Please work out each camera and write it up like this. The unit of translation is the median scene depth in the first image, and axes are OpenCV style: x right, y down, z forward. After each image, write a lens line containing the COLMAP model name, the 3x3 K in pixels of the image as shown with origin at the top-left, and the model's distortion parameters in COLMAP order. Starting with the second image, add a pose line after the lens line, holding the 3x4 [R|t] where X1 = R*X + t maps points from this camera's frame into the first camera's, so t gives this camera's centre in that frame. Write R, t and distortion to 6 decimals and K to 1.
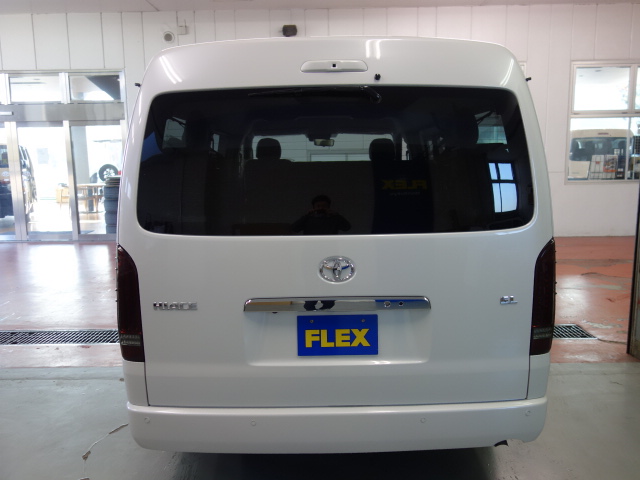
lens RADIAL K [[571.6, 0, 320.0], [0, 571.6, 240.0], [0, 0, 1]] dist [-0.002052, 0.004298]
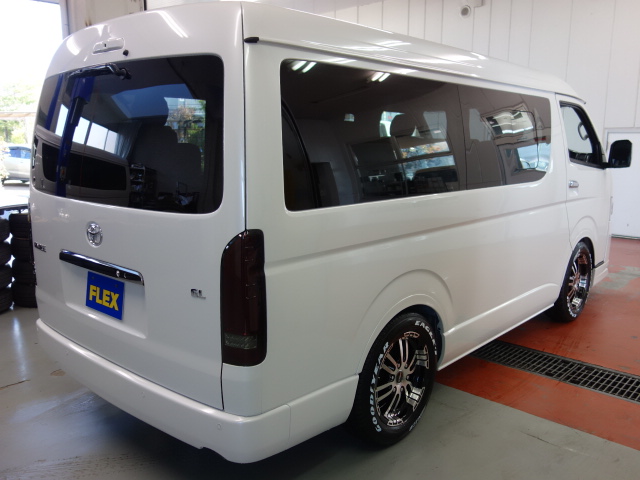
lens RADIAL K [[571.6, 0, 320.0], [0, 571.6, 240.0], [0, 0, 1]] dist [-0.002052, 0.004298]
pose [[0.735135, 0.131106, -0.665122, 1.050716], [-0.106297, 0.991277, 0.077910, -0.066808], [0.669535, 0.013426, 0.742659, 0.461613]]
